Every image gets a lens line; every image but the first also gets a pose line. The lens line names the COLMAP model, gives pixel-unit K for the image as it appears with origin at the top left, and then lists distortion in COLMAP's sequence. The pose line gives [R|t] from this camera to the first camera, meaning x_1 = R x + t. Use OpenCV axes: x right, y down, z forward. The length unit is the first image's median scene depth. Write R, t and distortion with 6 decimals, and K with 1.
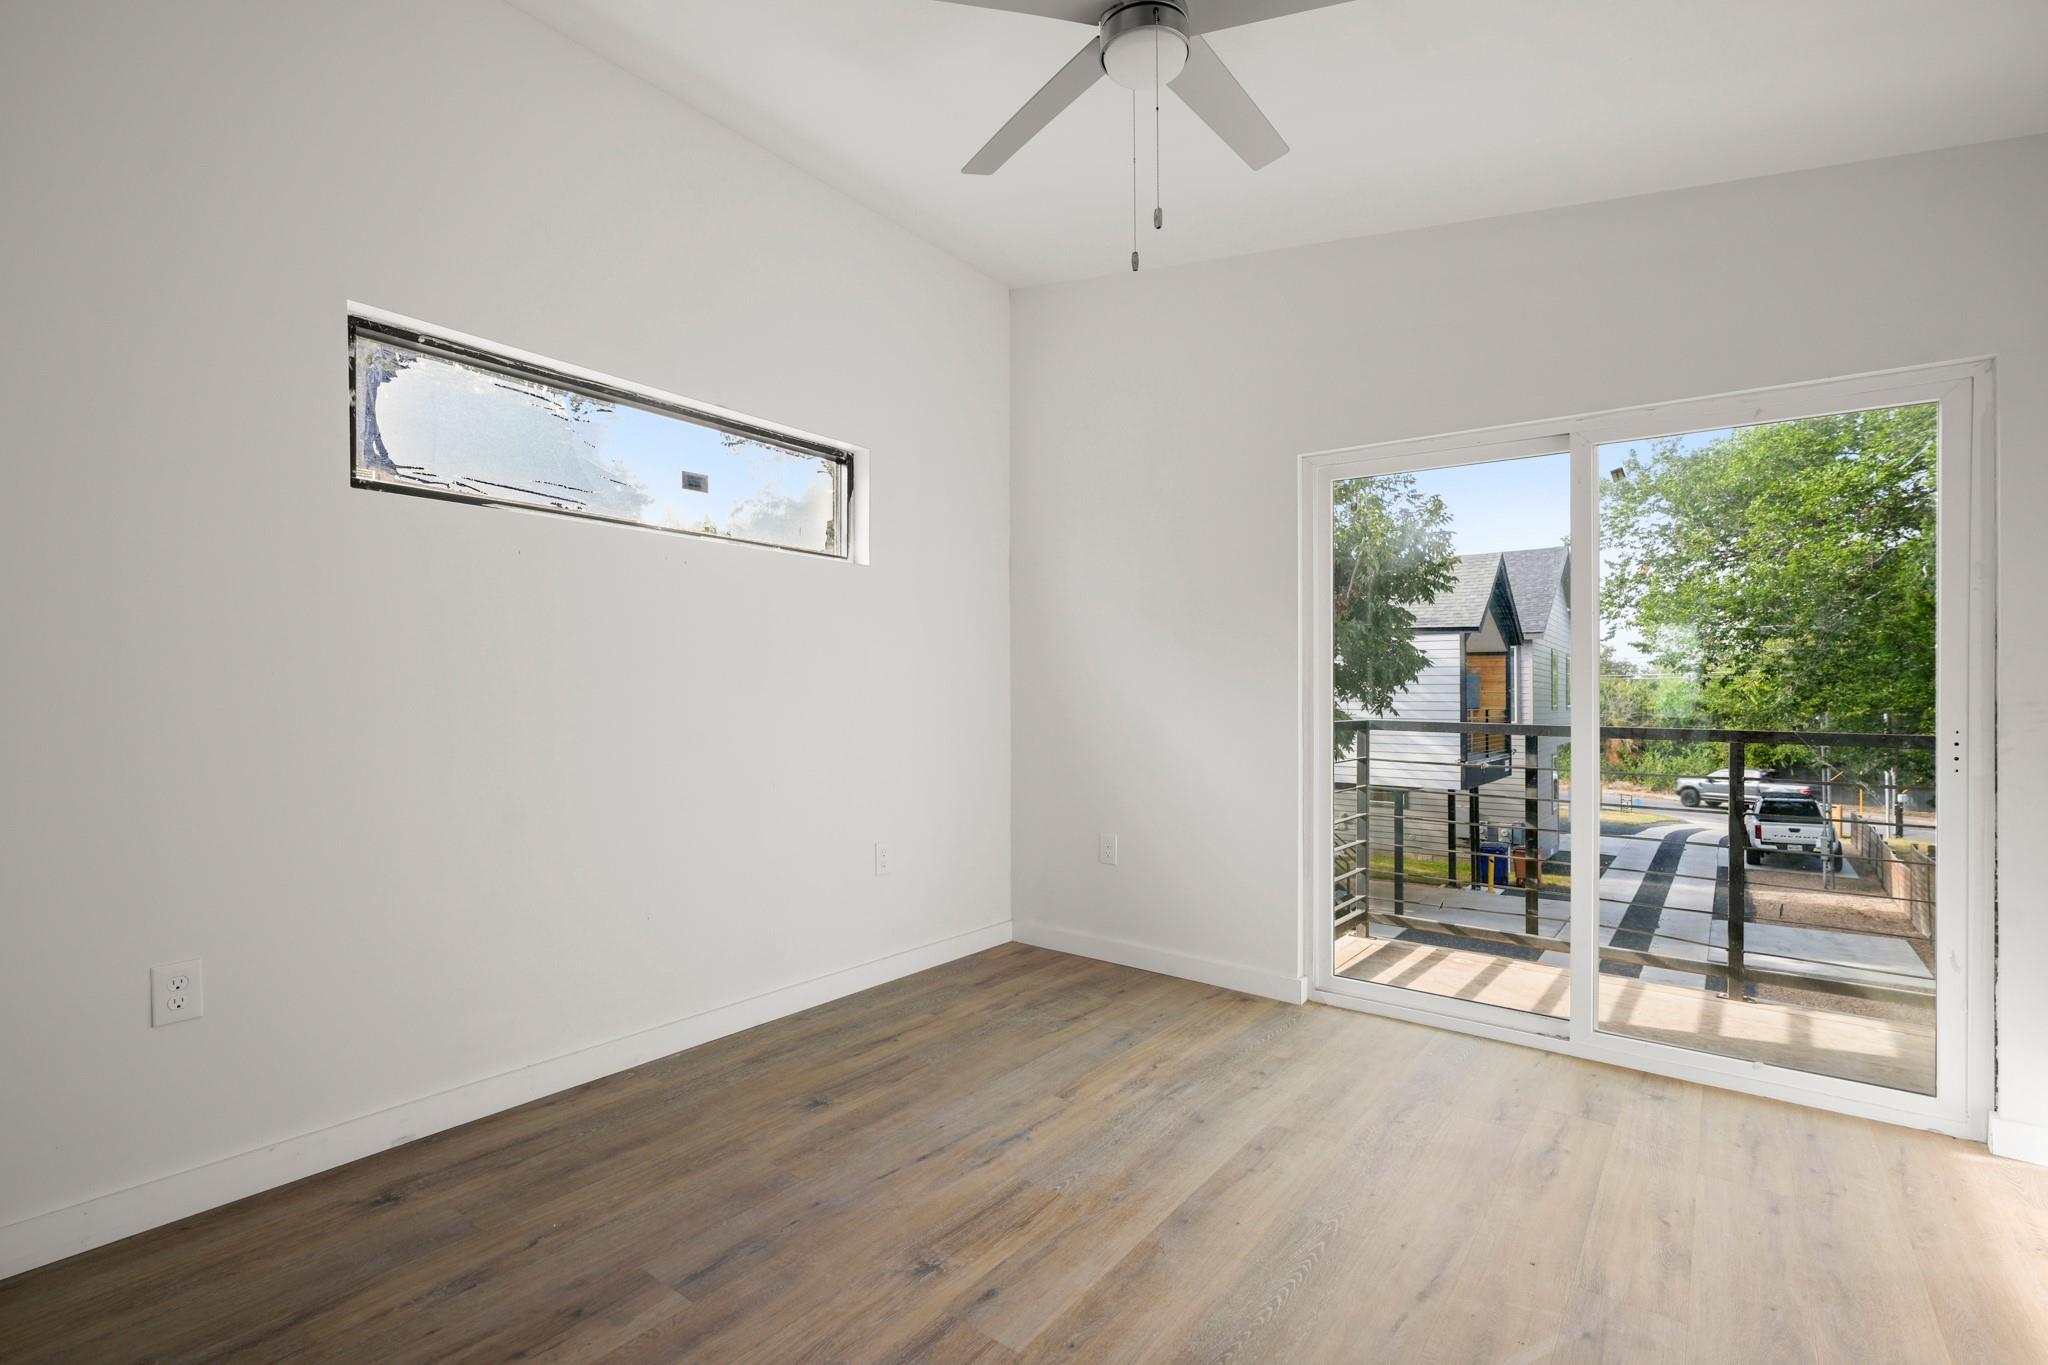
lens RADIAL K [[933.5, 0, 1024.0], [0, 933.5, 682.5], [0, 0, 1]] dist [-0.001636, -0.000158]
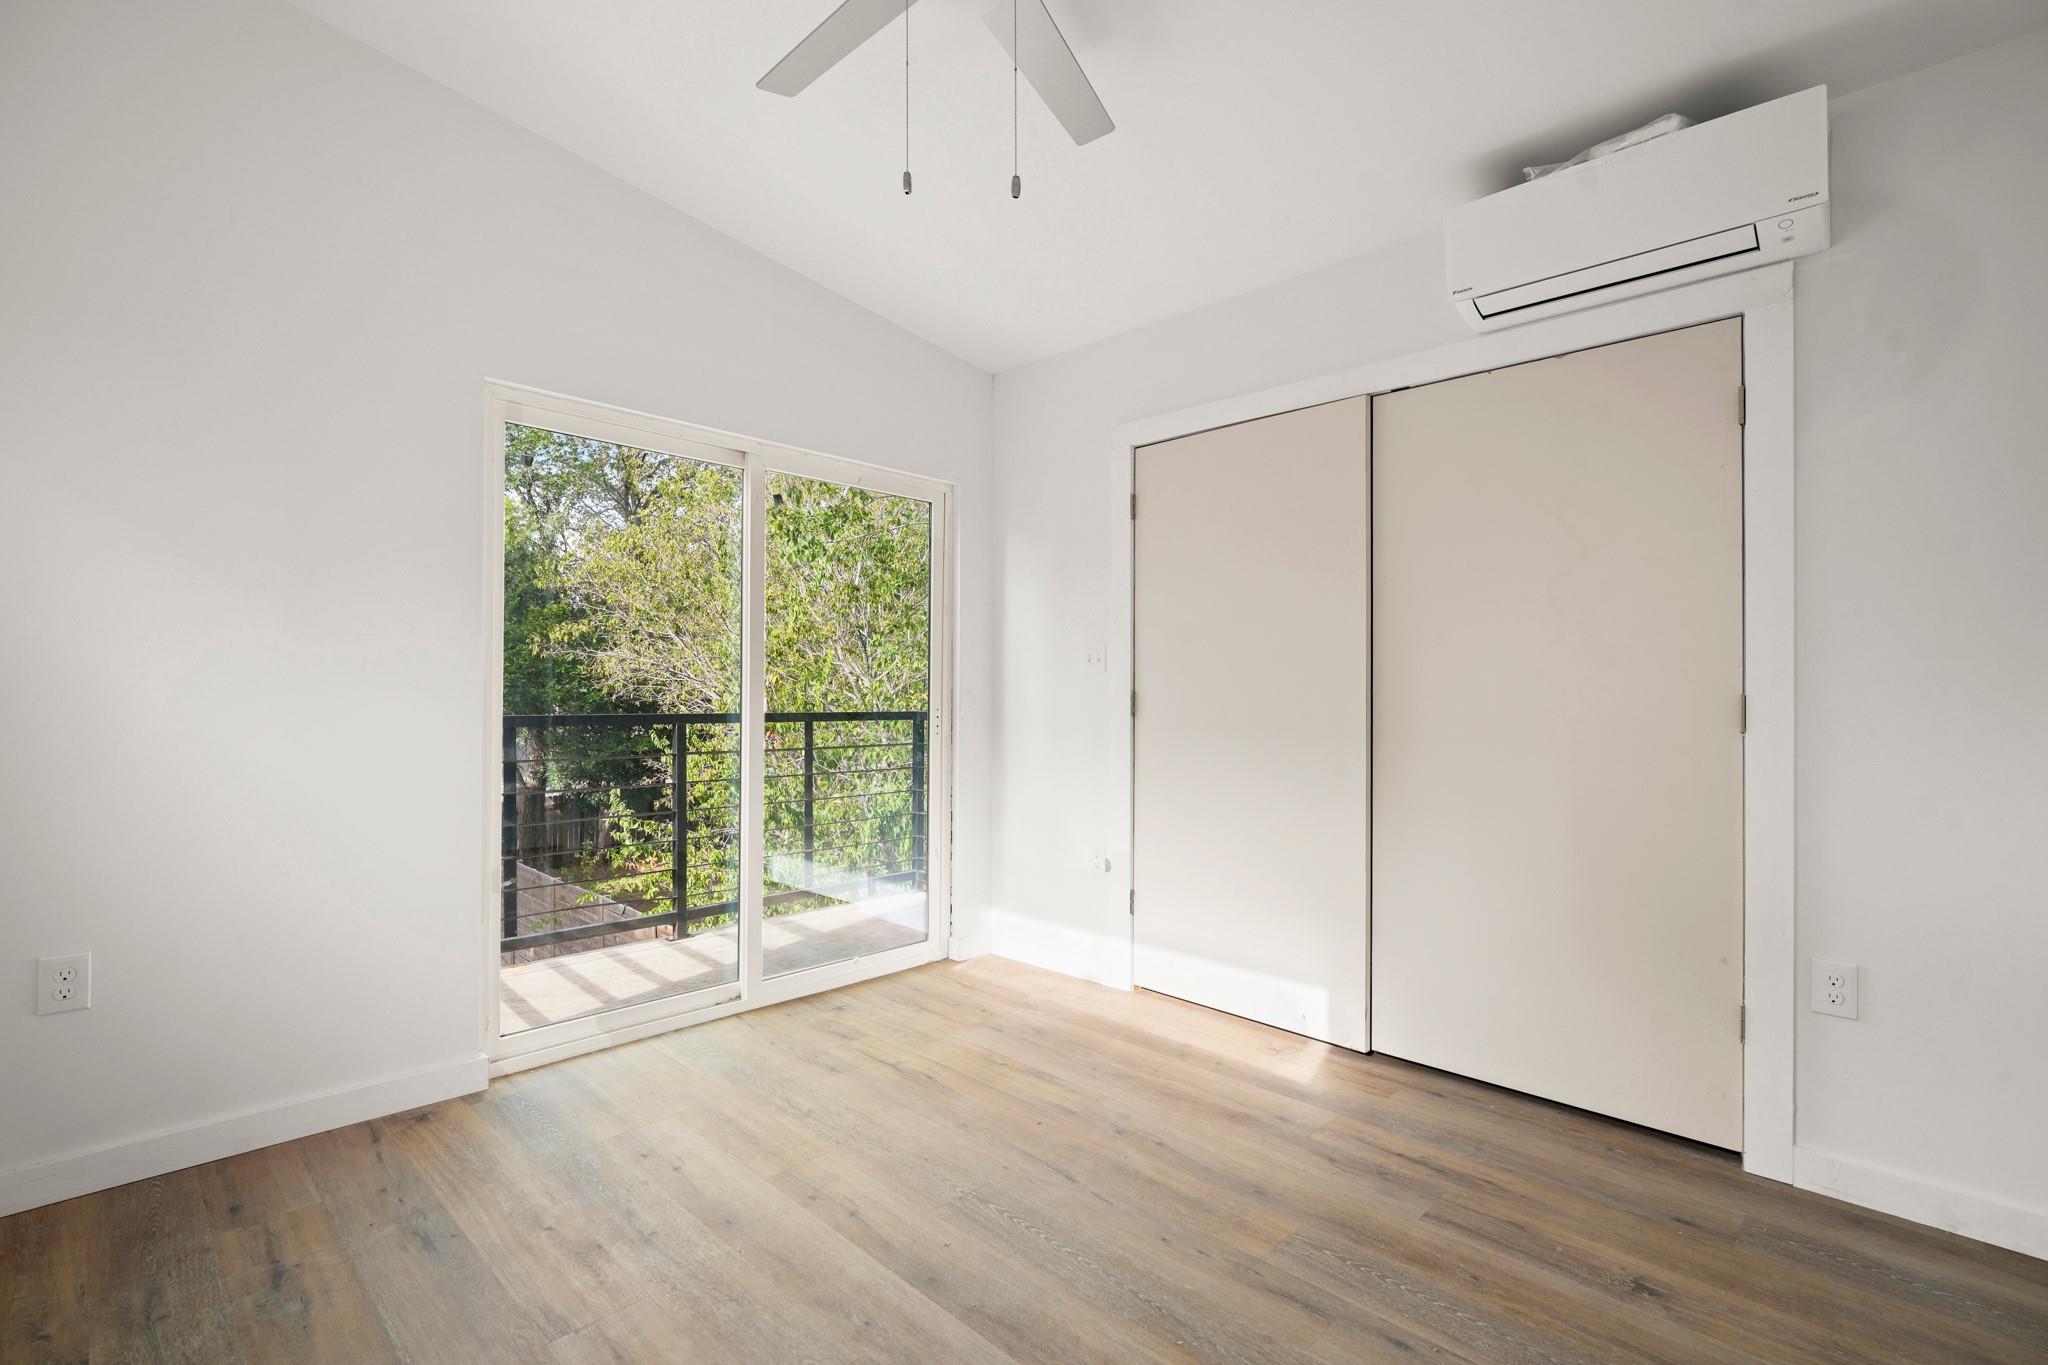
lens RADIAL K [[933.5, 0, 1024.0], [0, 933.5, 682.5], [0, 0, 1]] dist [-0.001636, -0.000158]
pose [[0.118632, -0.000154, 0.992938, -0.520842], [-0.019254, 0.999812, 0.002455, 0.002479], [-0.992752, -0.019410, 0.118607, 0.607283]]
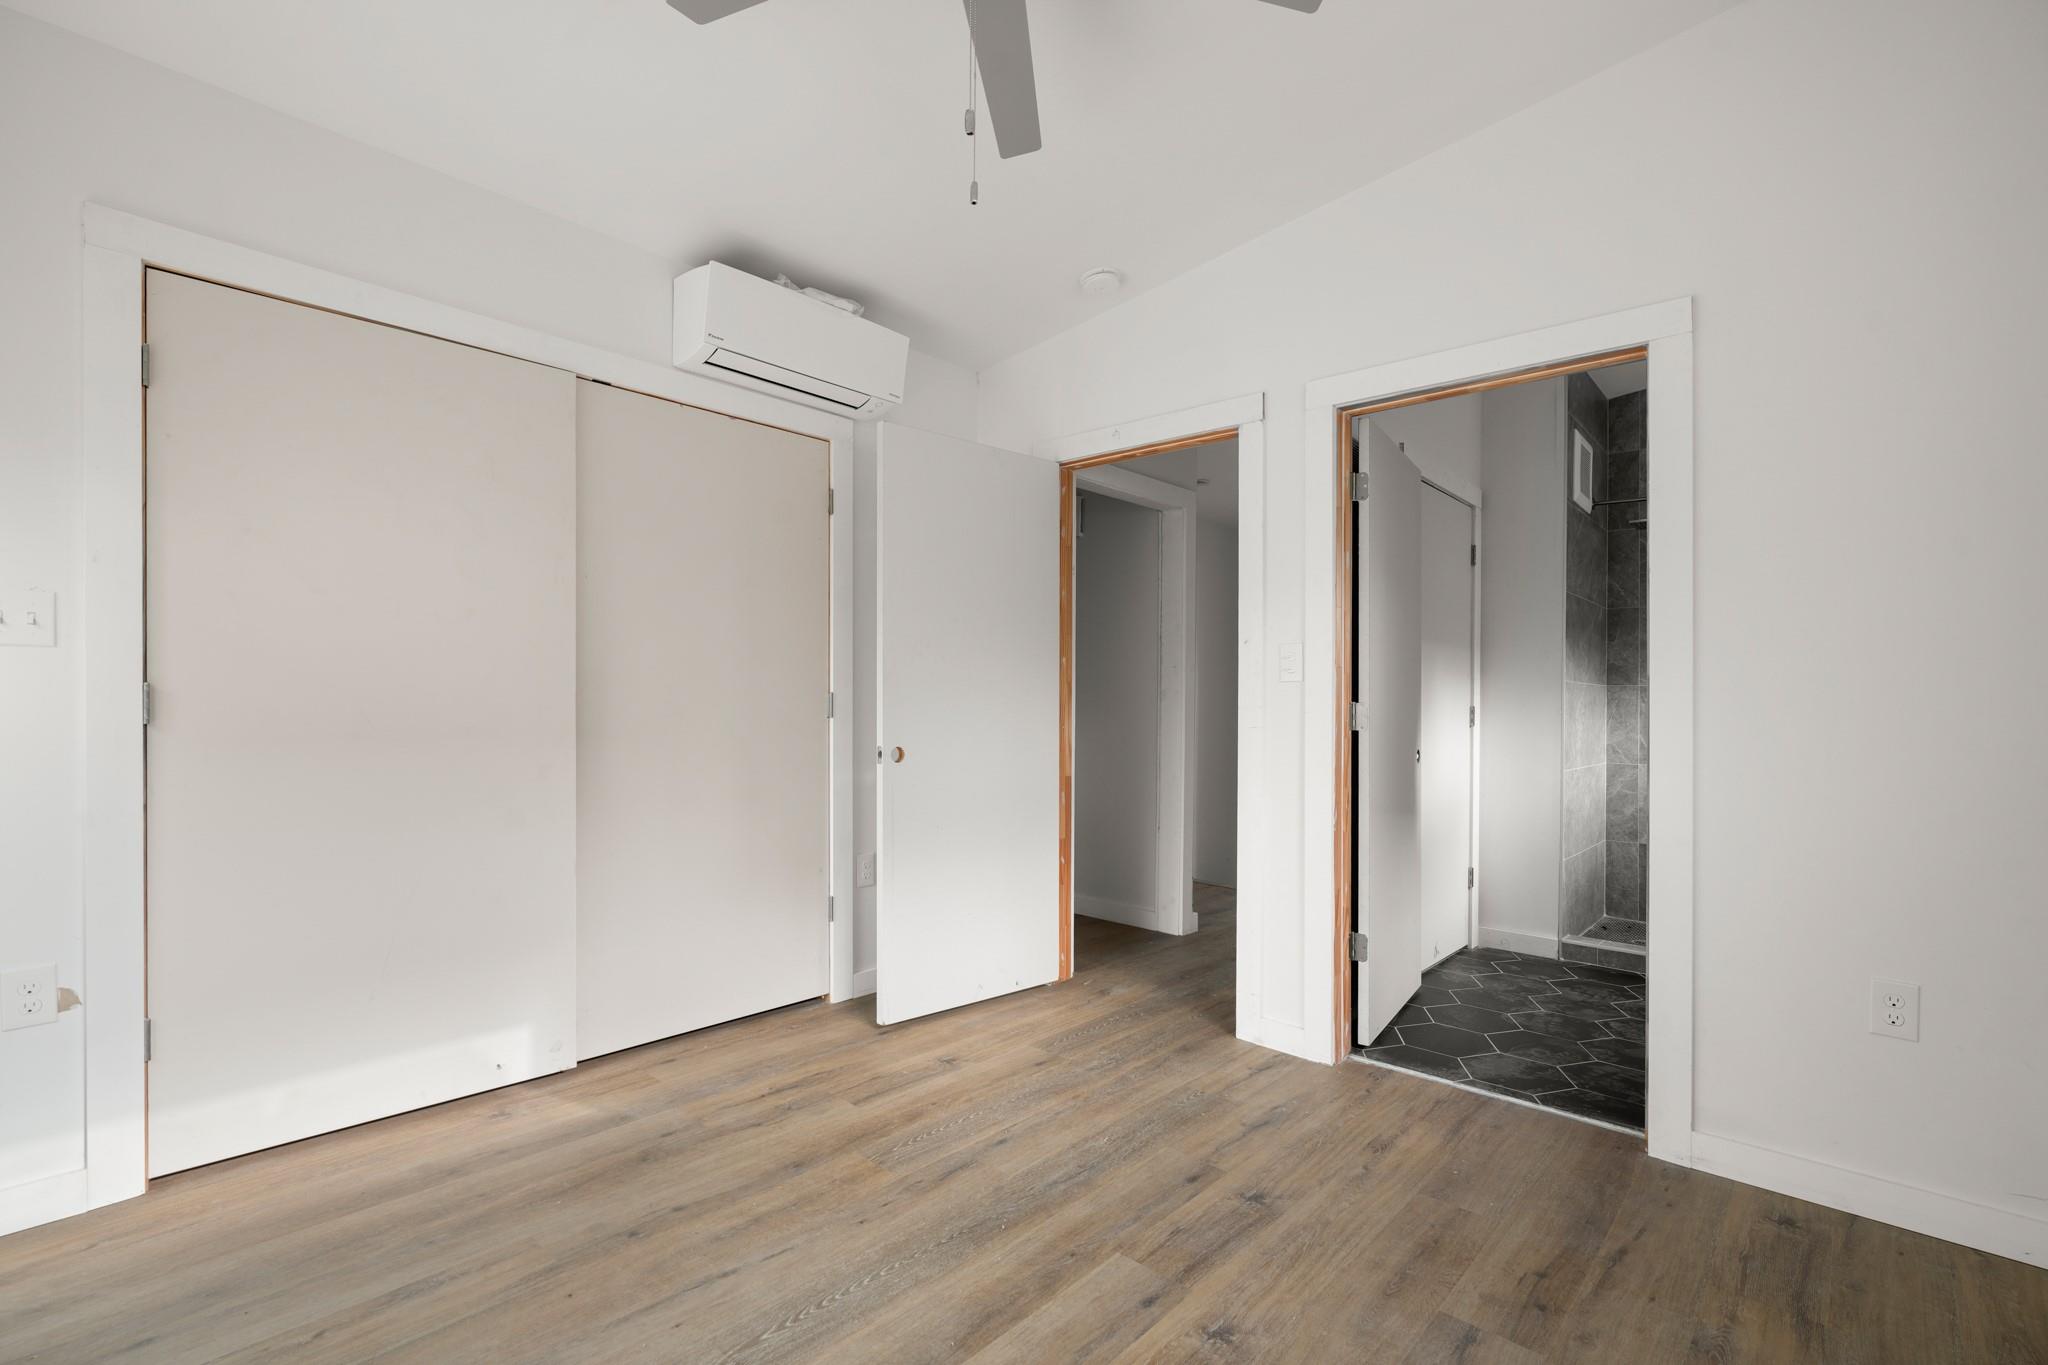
lens RADIAL K [[933.5, 0, 1024.0], [0, 933.5, 682.5], [0, 0, 1]] dist [-0.001636, -0.000158]
pose [[-0.995934, -0.028712, 0.085385, 0.019250], [-0.030989, 0.999195, -0.025461, 0.012000], [-0.084586, -0.028004, -0.996023, 1.320481]]
